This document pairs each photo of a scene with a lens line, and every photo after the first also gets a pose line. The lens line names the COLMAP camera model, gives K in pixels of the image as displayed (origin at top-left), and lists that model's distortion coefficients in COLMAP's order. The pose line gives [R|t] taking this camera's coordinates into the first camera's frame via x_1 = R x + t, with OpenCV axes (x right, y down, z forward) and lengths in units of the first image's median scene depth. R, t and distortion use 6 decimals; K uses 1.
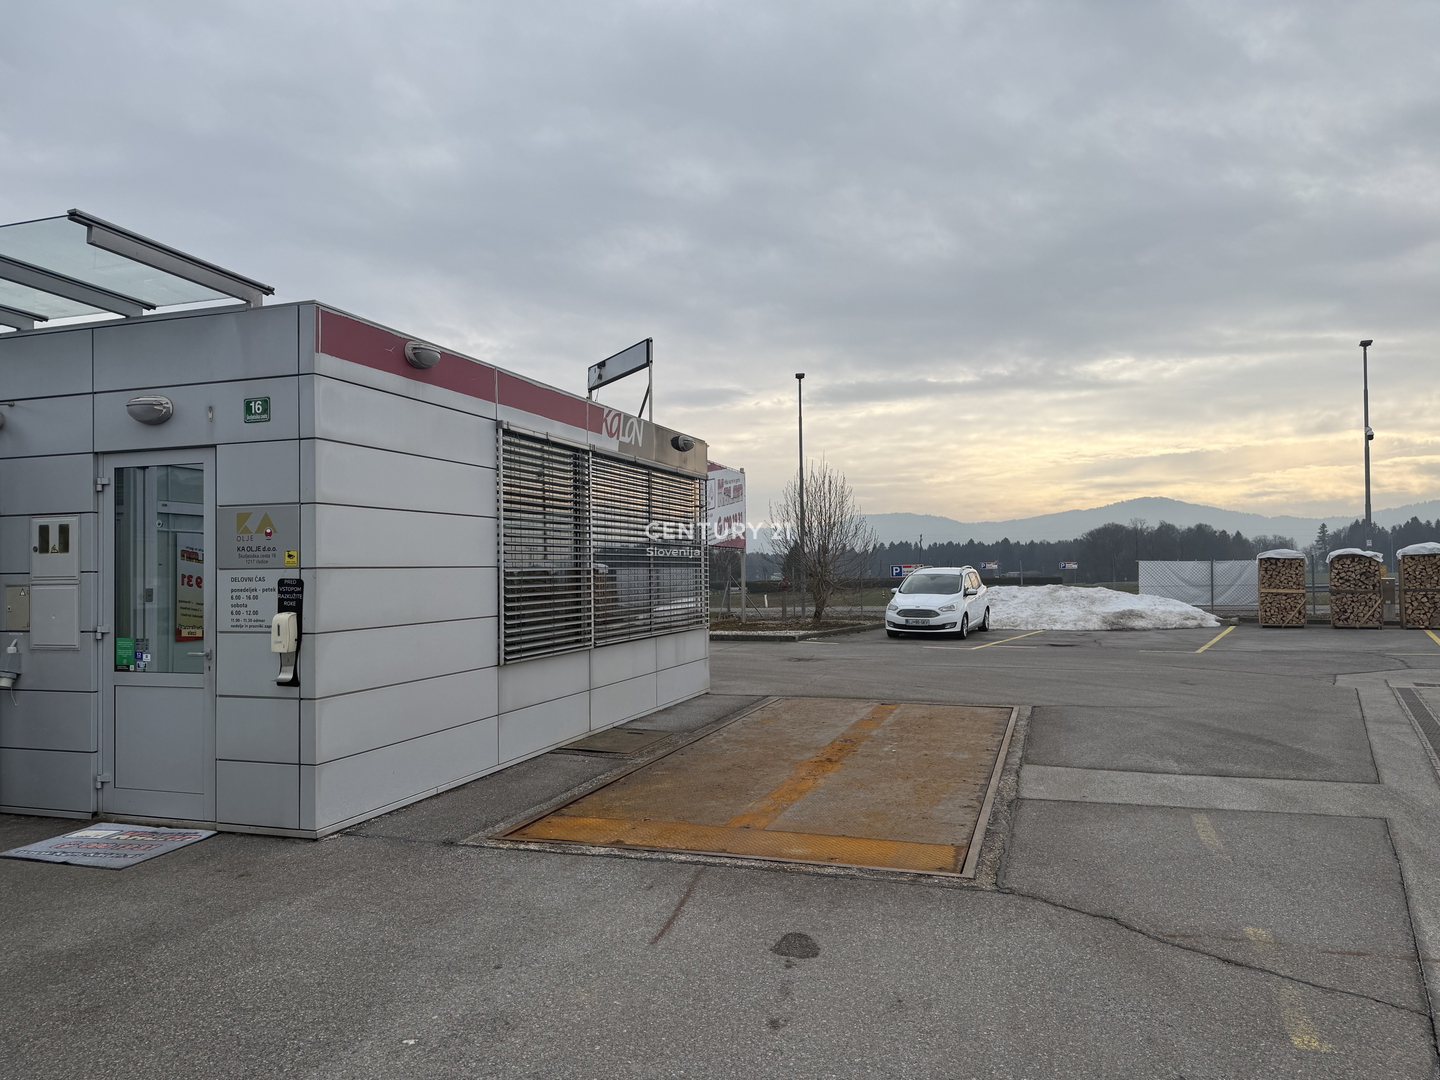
lens RADIAL K [[1015.2, 0, 719.3], [0, 1015.2, 577.2], [0, 0, 1]] dist [-0.002138, -0.006348]
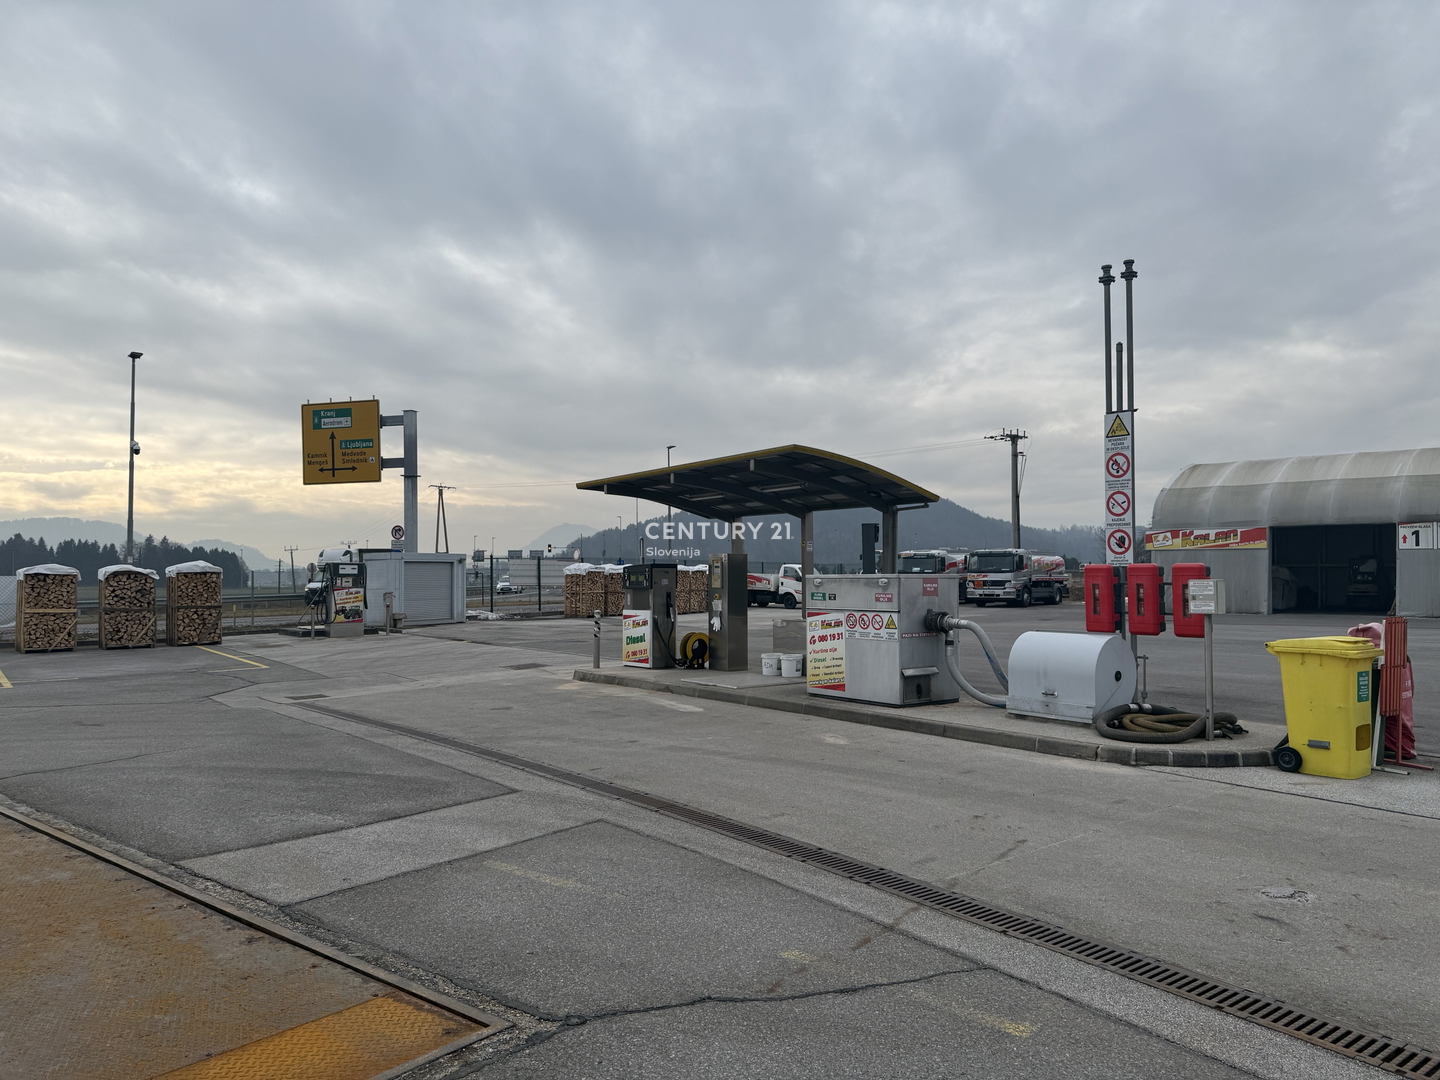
lens RADIAL K [[1007.2, 0, 720.0], [0, 1007.2, 540.0], [0, 0, 1]] dist [0.048541, -0.064783]
pose [[0.352535, 0.044602, 0.934735, -0.092572], [0.005421, 0.998749, -0.049701, -0.001219], [-0.935783, 0.022588, 0.351852, 0.149382]]
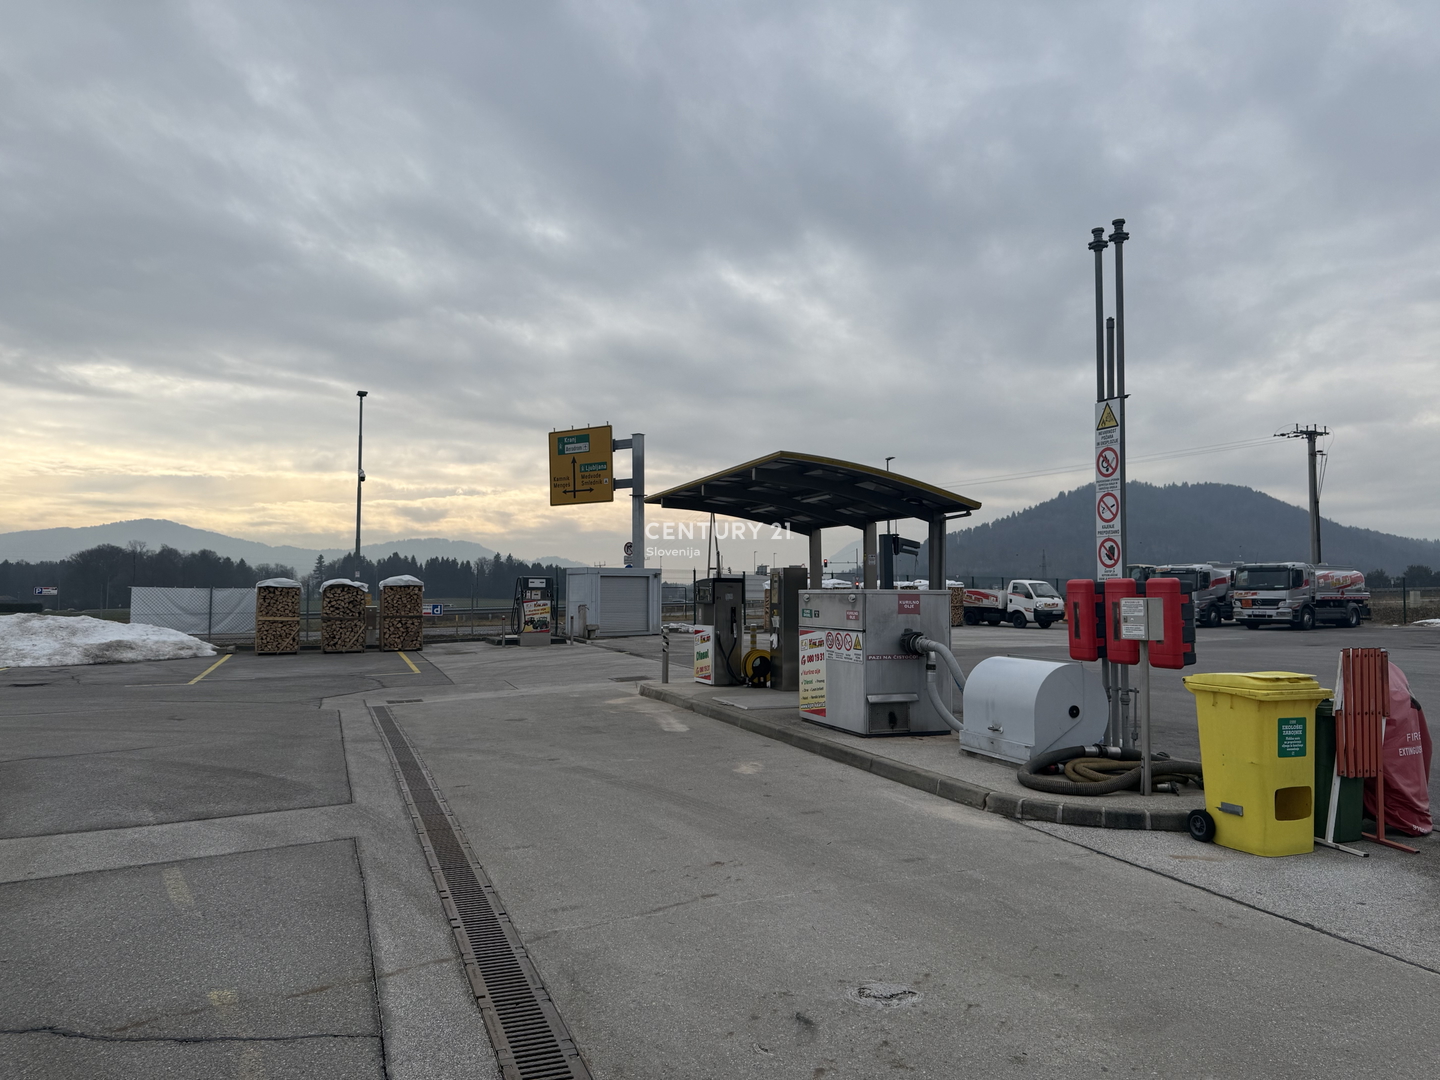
lens RADIAL K [[1007.2, 0, 720.0], [0, 1007.2, 540.0], [0, 0, 1]] dist [0.048541, -0.064783]
pose [[0.611582, 0.054010, 0.789336, 0.011366], [-0.004275, 0.997878, -0.064967, -0.001256], [-0.791170, 0.036358, 0.610515, 0.012157]]
